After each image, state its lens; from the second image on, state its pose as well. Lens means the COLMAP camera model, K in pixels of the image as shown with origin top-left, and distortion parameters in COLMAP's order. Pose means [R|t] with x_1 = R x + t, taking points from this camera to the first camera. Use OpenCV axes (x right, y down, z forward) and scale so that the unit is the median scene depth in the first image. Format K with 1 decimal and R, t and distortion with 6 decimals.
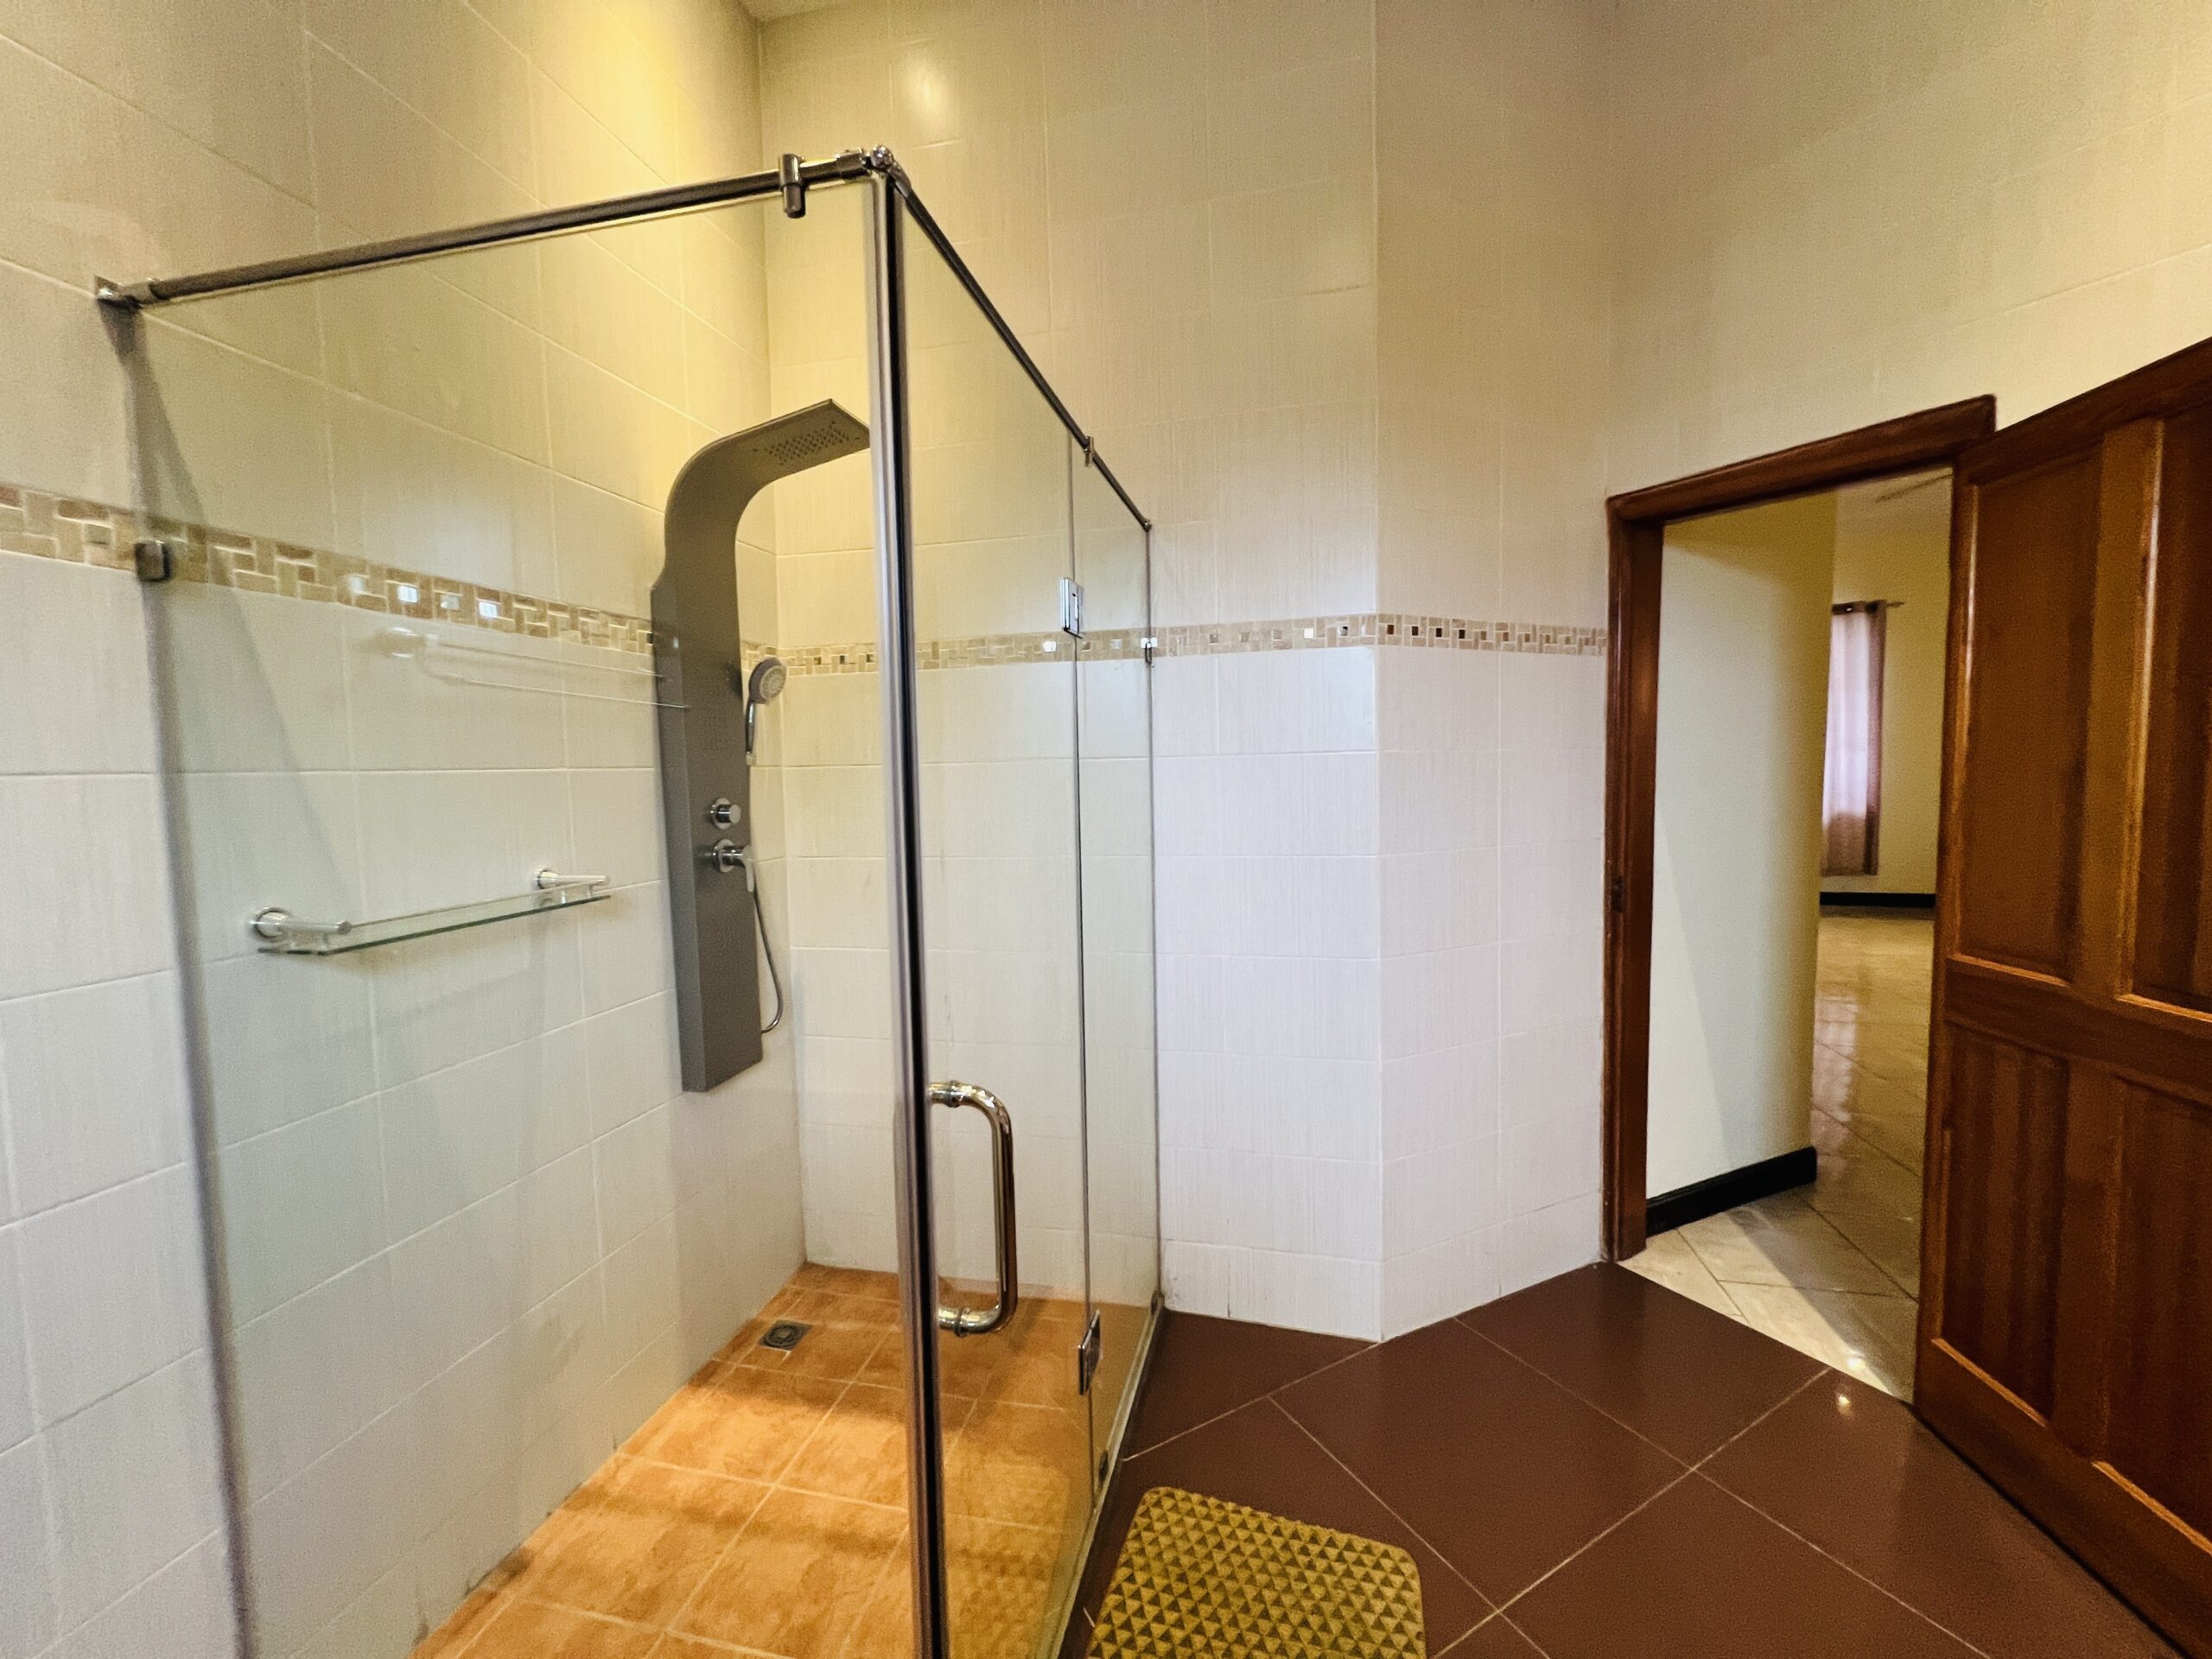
lens RADIAL K [[884.0, 0, 1106.1], [0, 884.0, 819.1], [0, 0, 1]] dist [-0.001375, -0.000044]
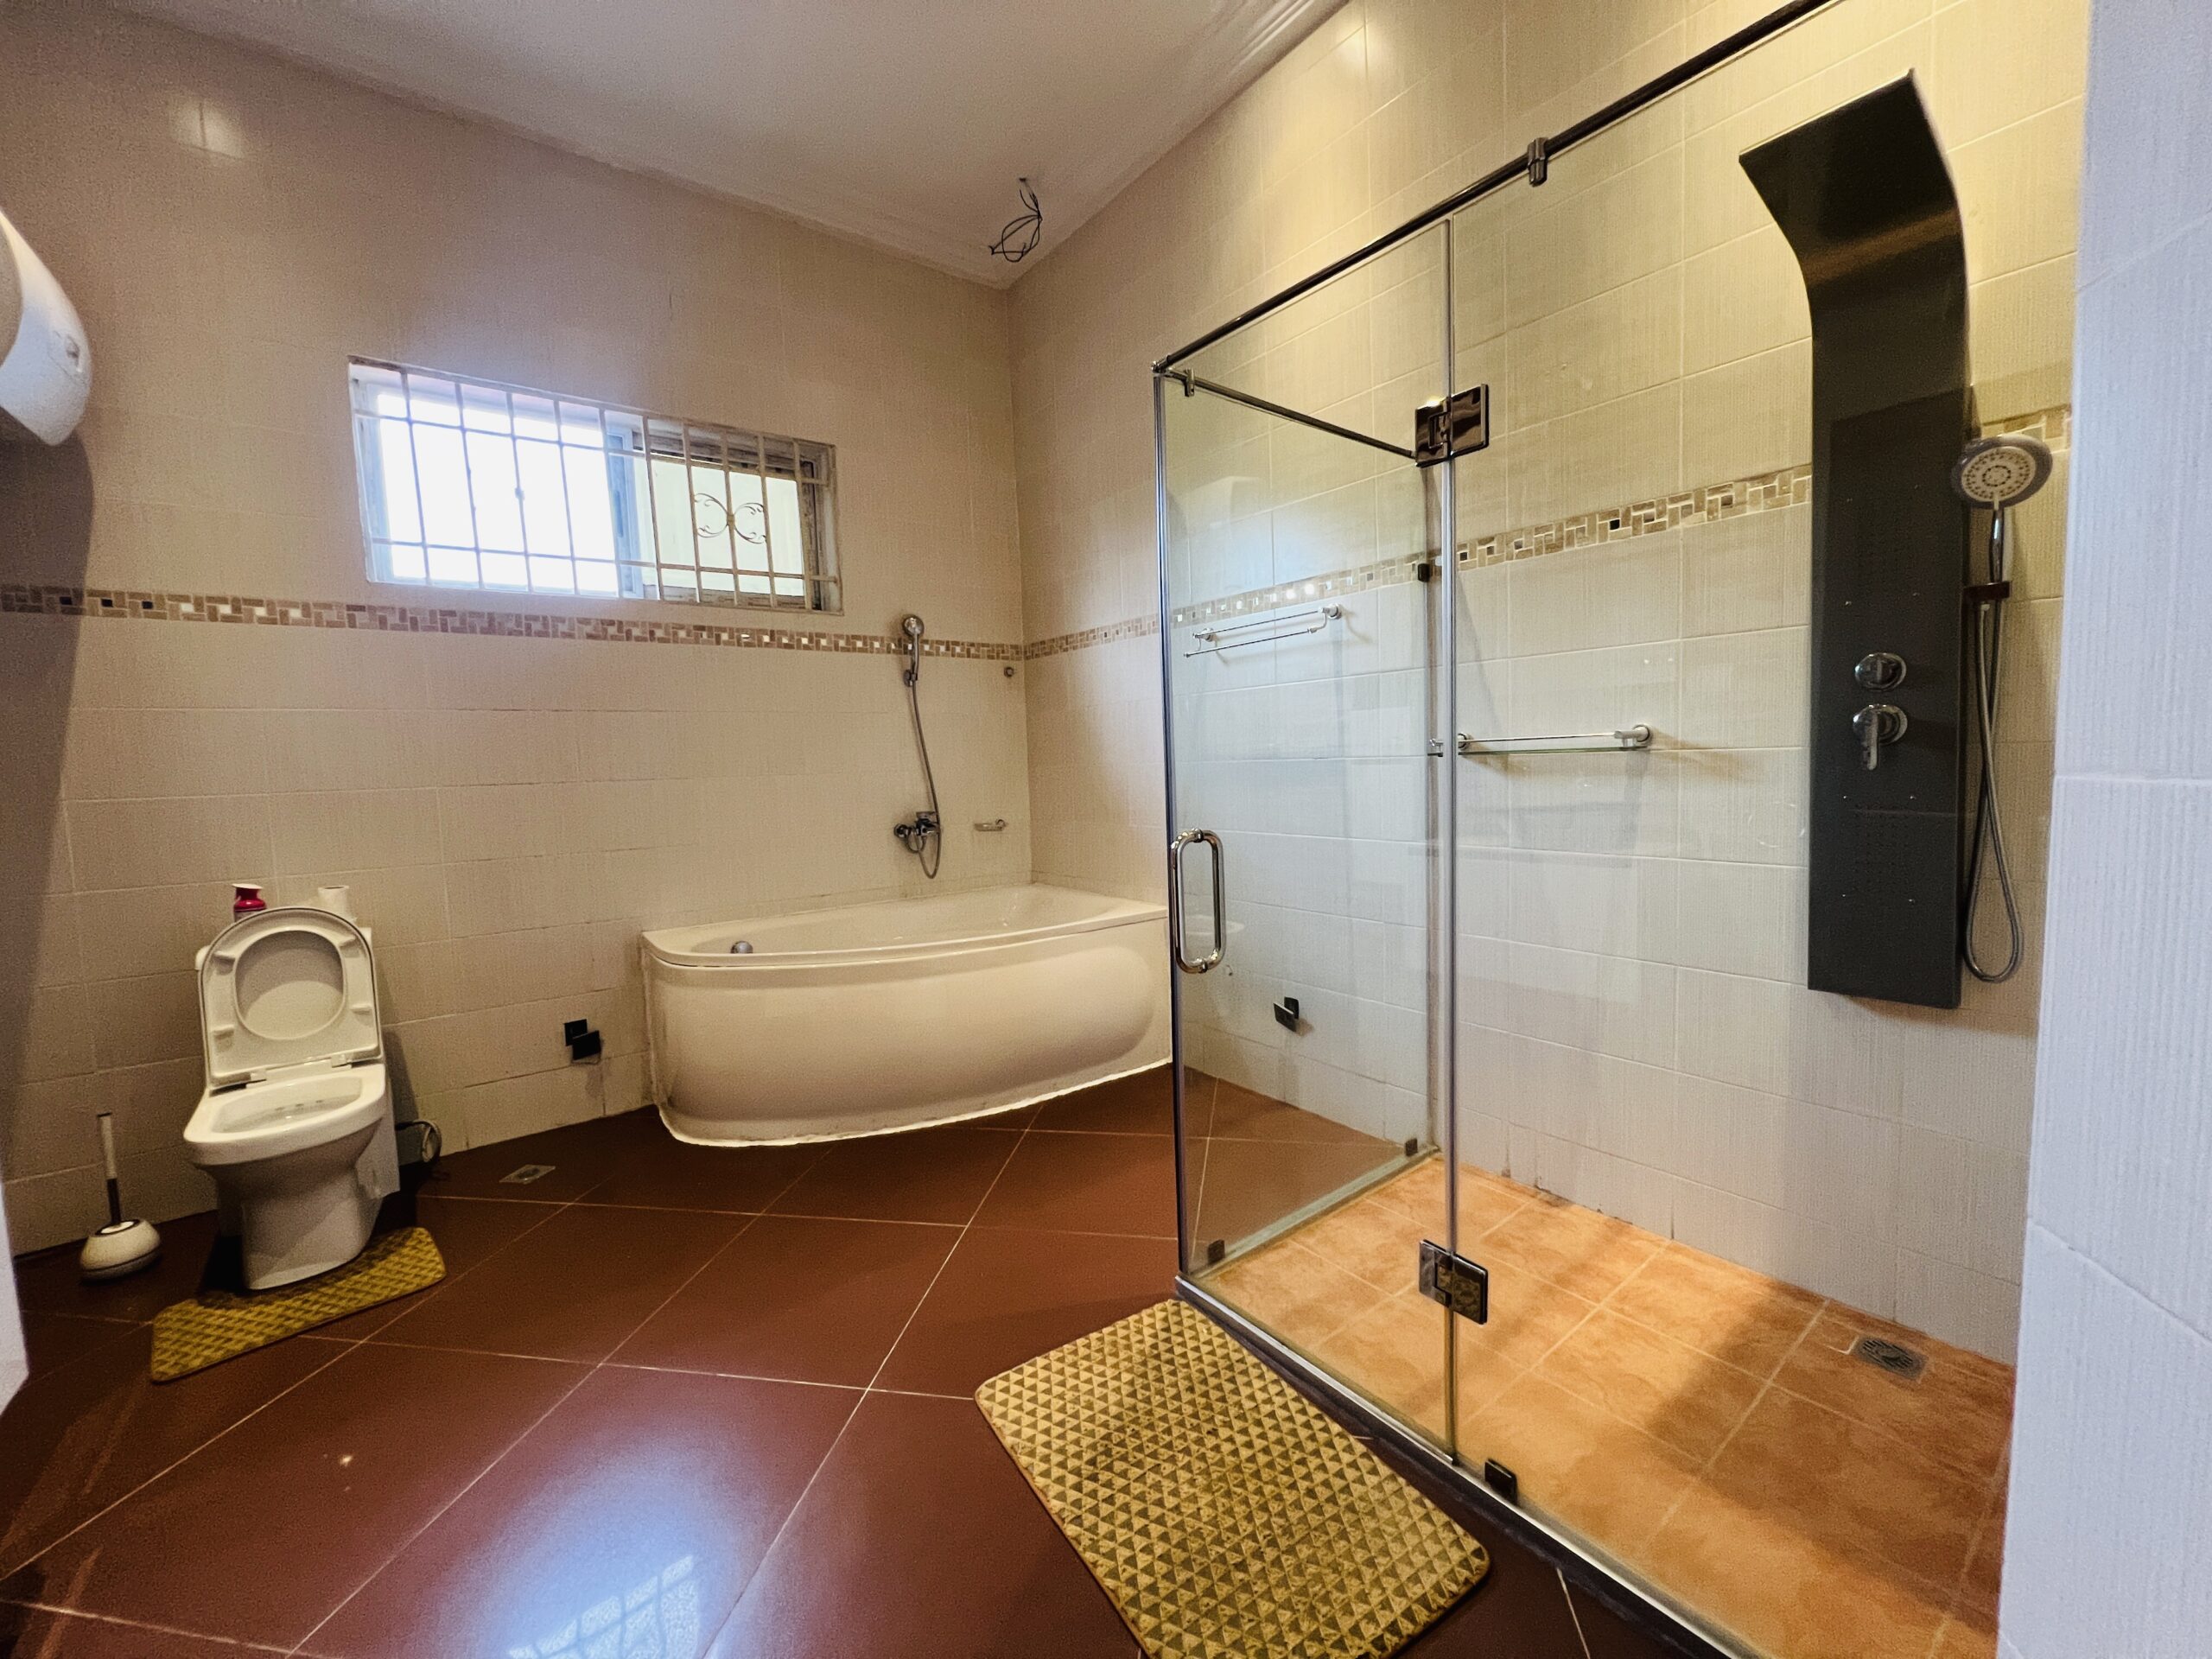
lens RADIAL K [[884.0, 0, 1106.1], [0, 884.0, 819.1], [0, 0, 1]] dist [-0.001375, -0.000044]
pose [[-0.636542, 0.096559, -0.765174, 0.785197], [0.000199, 0.992152, 0.125037, 0.032734], [0.771242, 0.079439, -0.631566, 1.187772]]
